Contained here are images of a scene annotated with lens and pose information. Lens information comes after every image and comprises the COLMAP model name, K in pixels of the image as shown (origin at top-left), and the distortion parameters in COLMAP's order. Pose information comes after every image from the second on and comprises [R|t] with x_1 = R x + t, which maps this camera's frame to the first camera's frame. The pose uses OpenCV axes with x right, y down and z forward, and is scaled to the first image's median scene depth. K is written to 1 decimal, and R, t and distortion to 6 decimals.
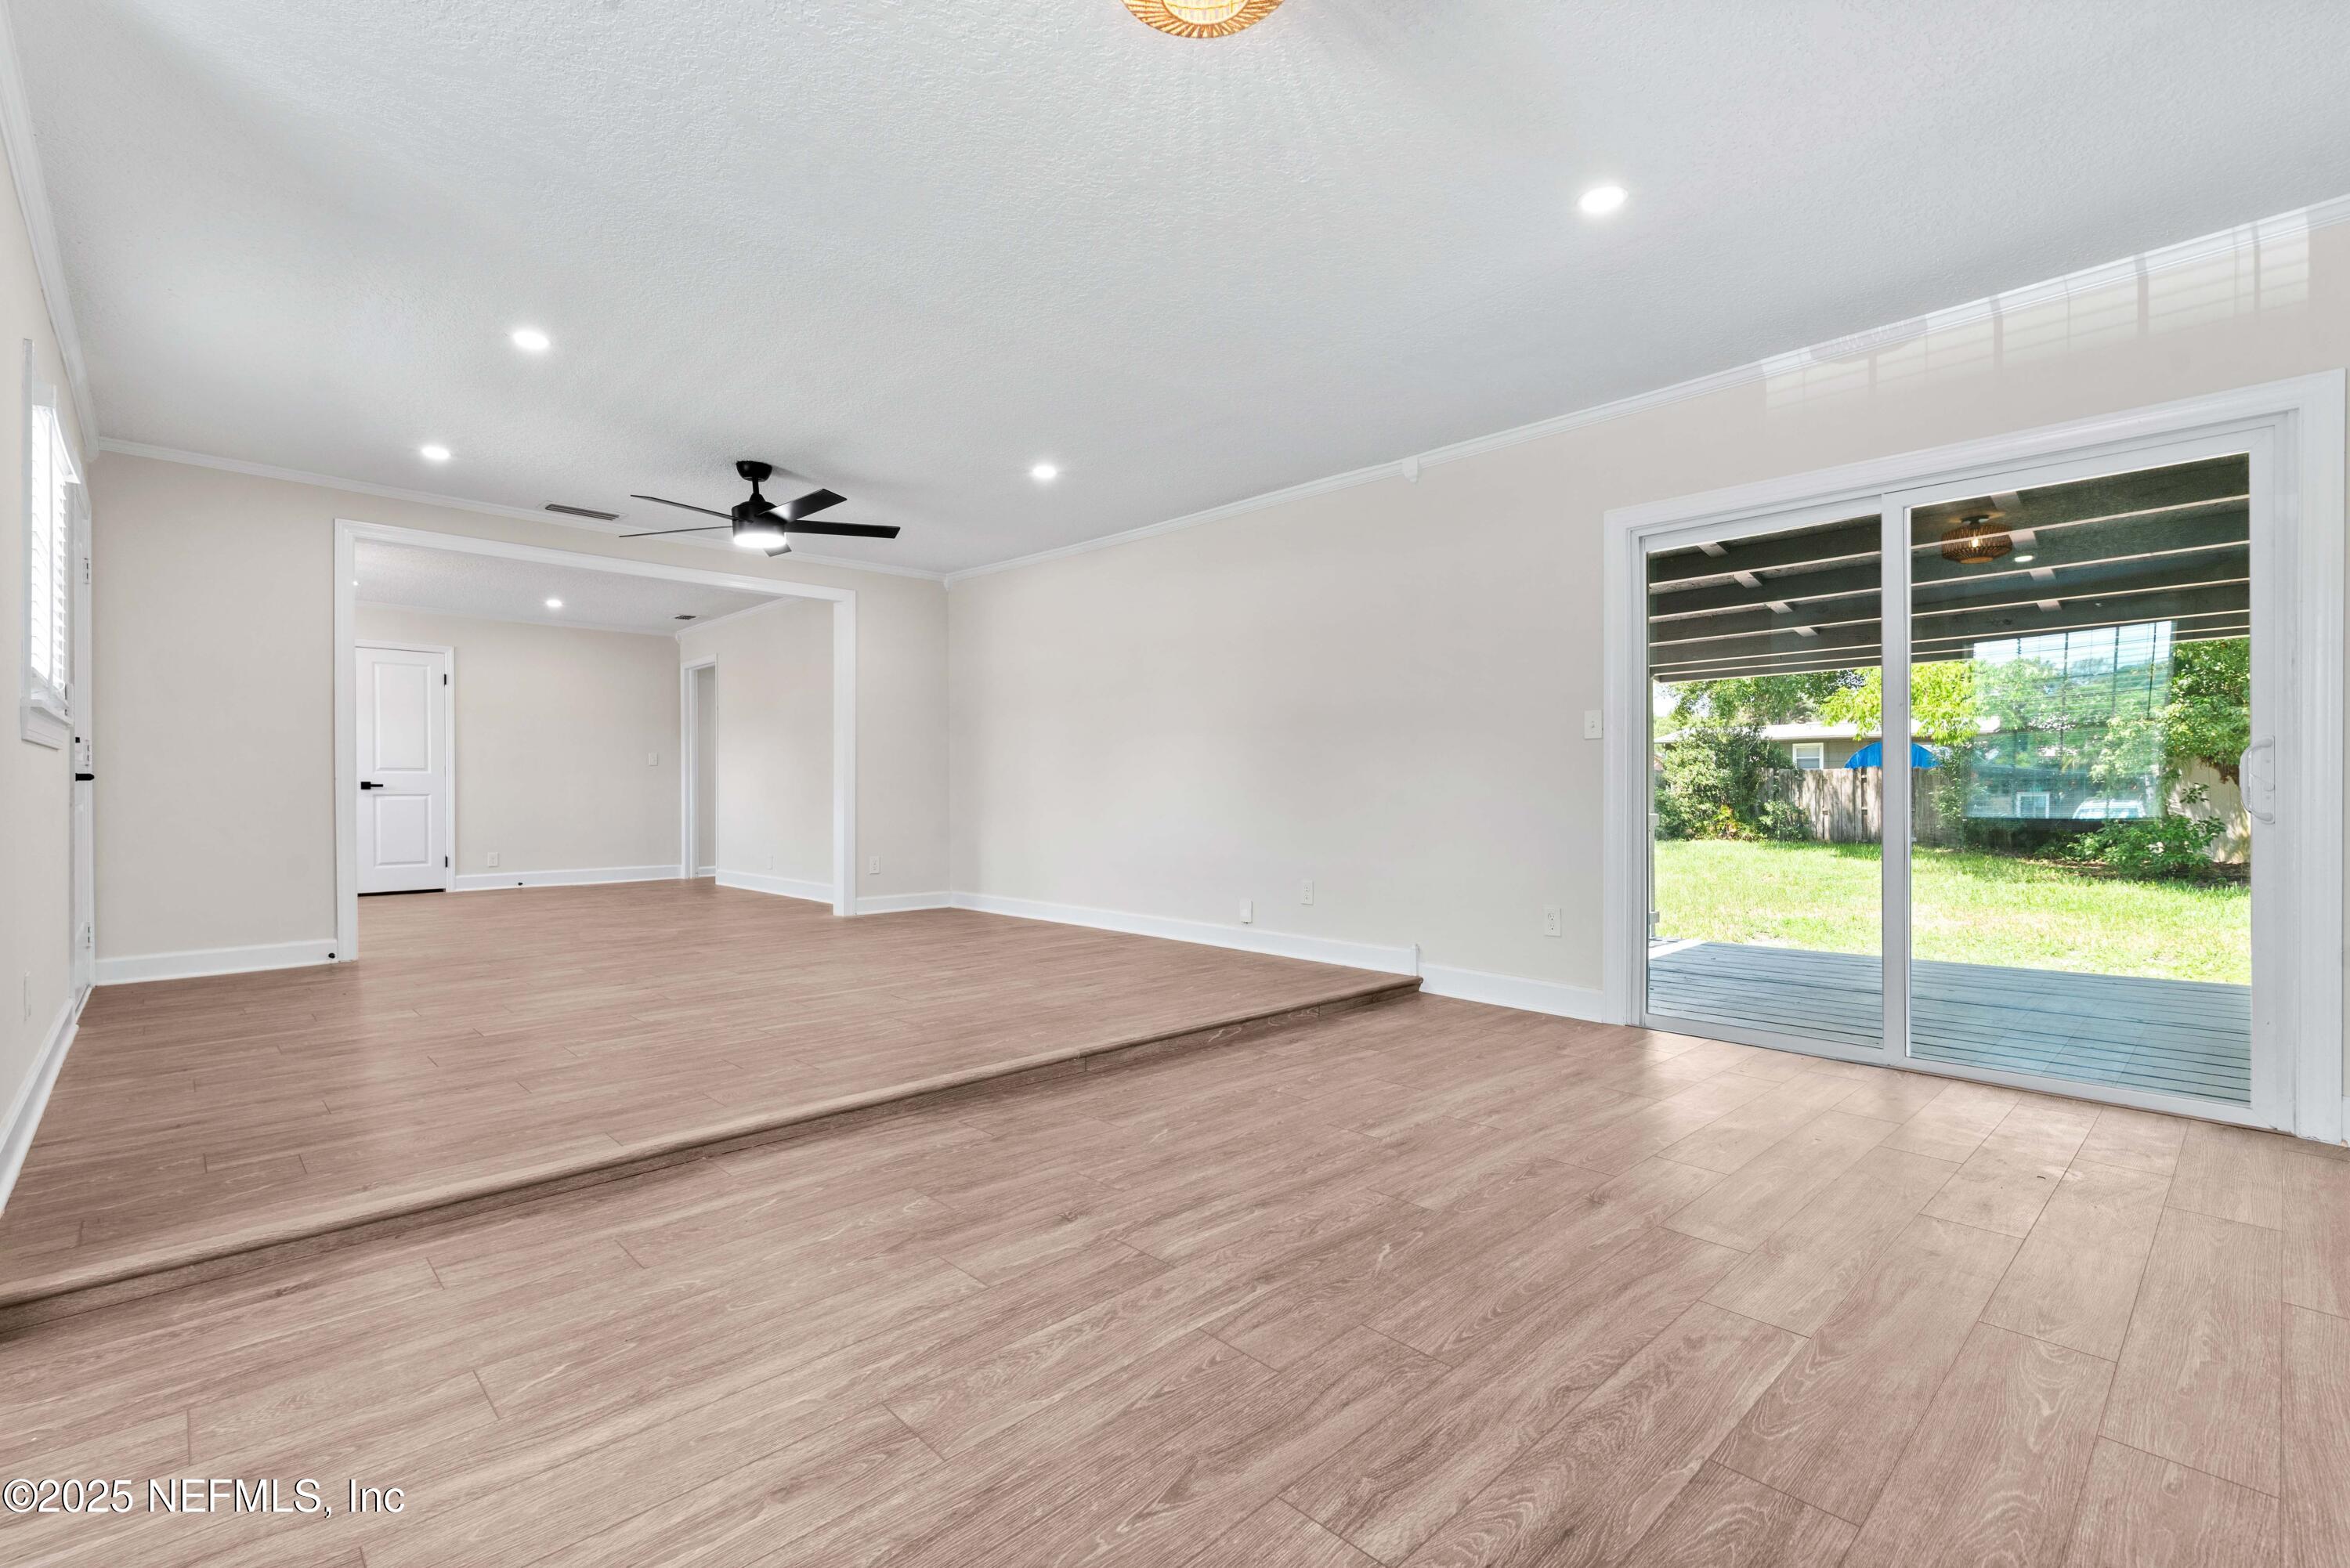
lens RADIAL K [[1050.7, 0, 1180.7], [0, 1050.7, 794.1], [0, 0, 1]] dist [-0.001840, 0.000042]
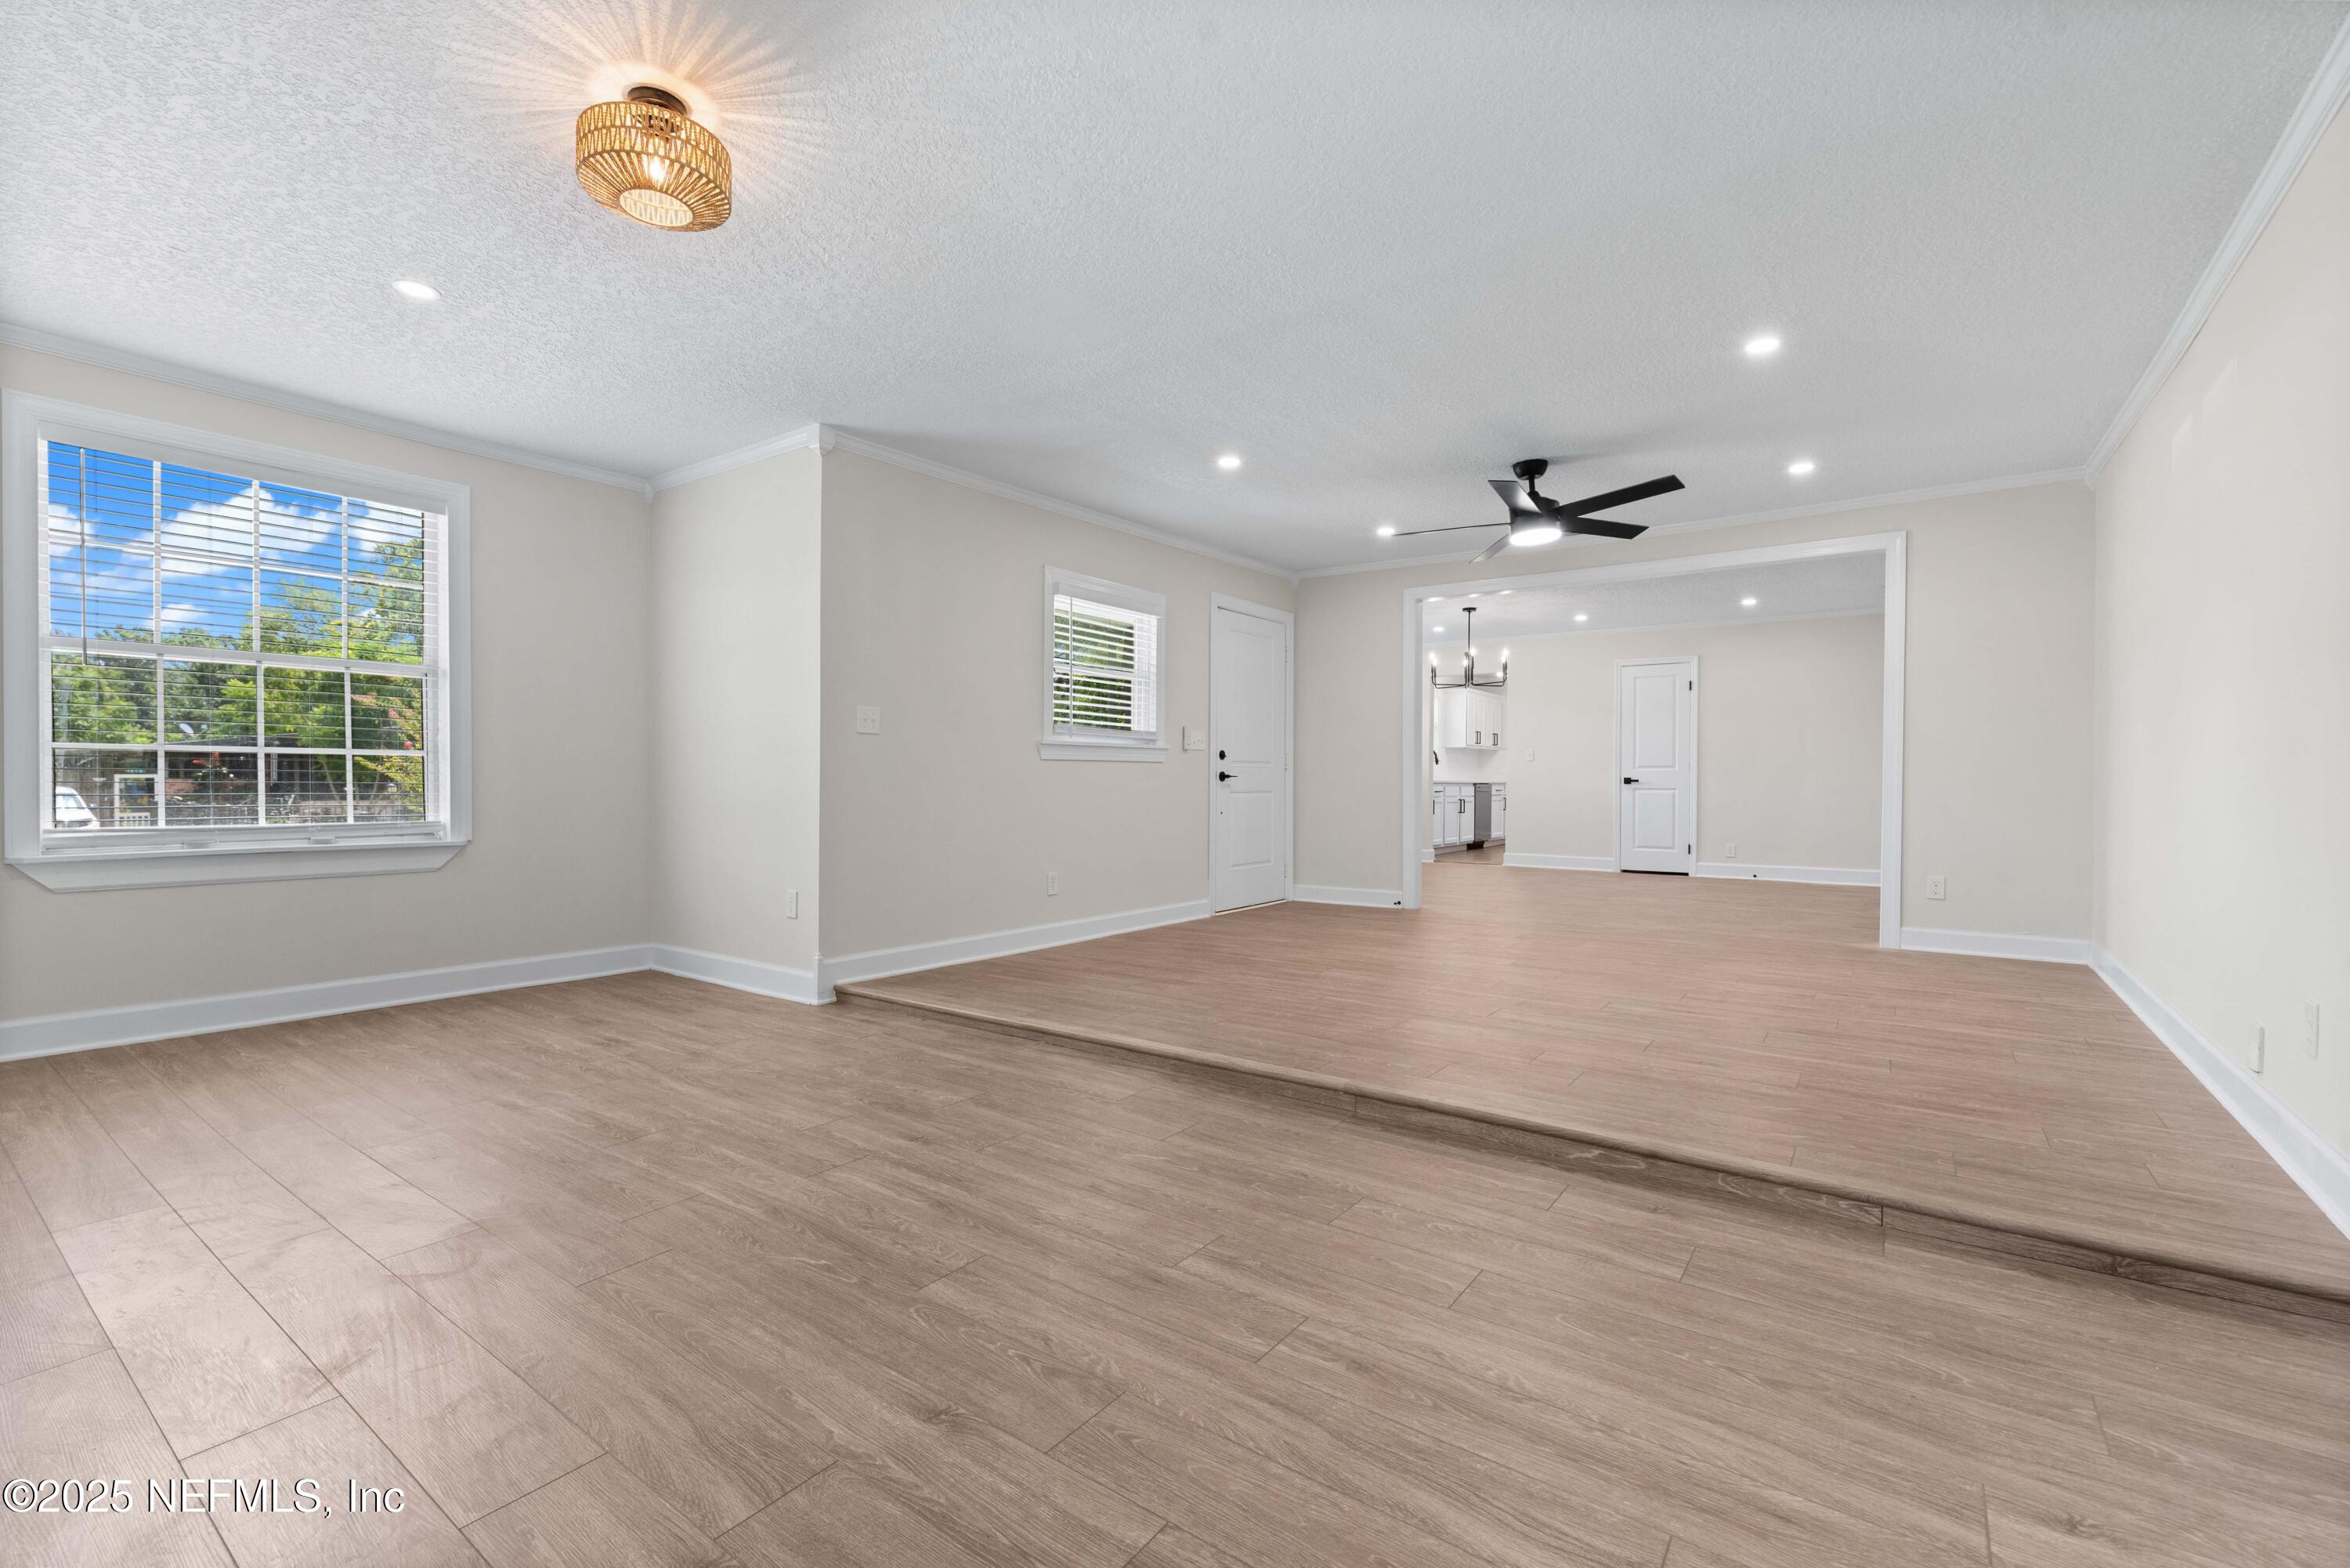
lens RADIAL K [[1017.3, 0, 1167.7], [0, 1017.3, 795.8], [0, 0, 1]] dist [0.001622, -0.000901]
pose [[0.168289, 0.016329, -0.985602, 0.916906], [-0.008371, 0.999850, 0.015136, -0.013149], [0.985702, 0.005704, 0.168401, 0.904173]]
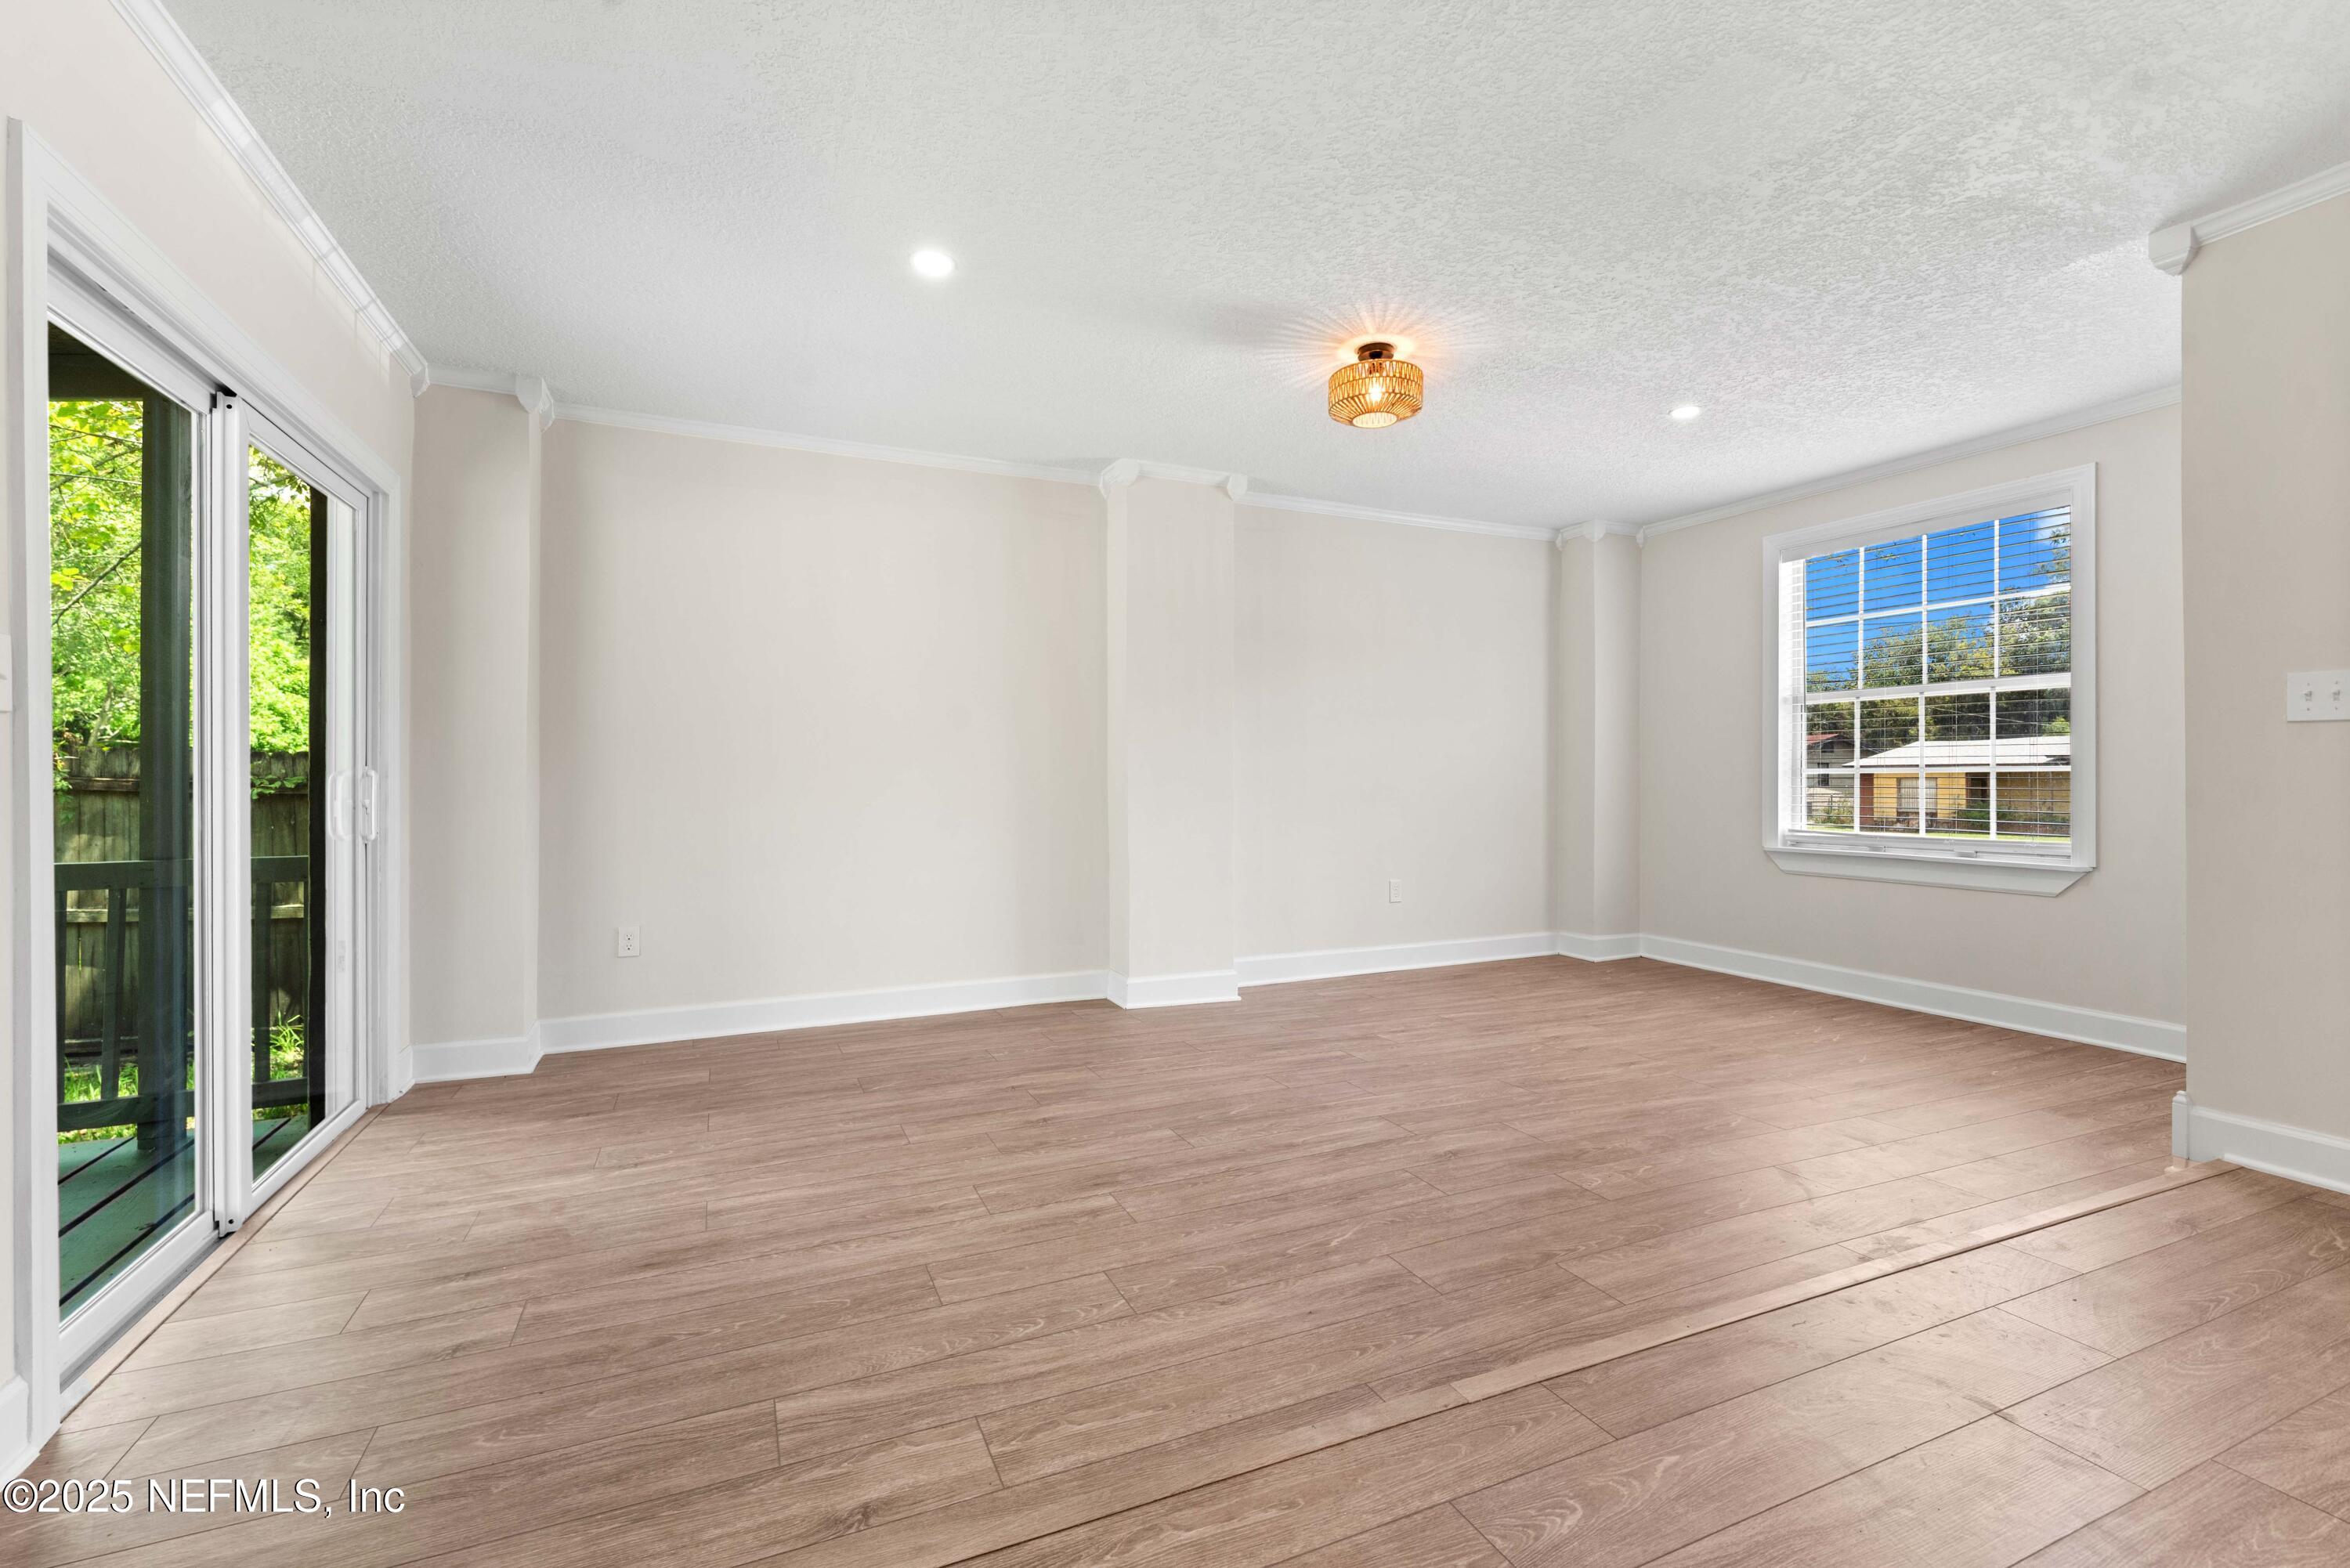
lens RADIAL K [[1017.3, 0, 1152.9], [0, 1017.3, 779.8], [0, 0, 1]] dist [0.001622, -0.000901]
pose [[-0.932466, 0.004641, 0.361229, -0.180198], [0.006259, 0.999975, 0.003309, -0.043781], [-0.361205, 0.005346, -0.932471, 1.889989]]
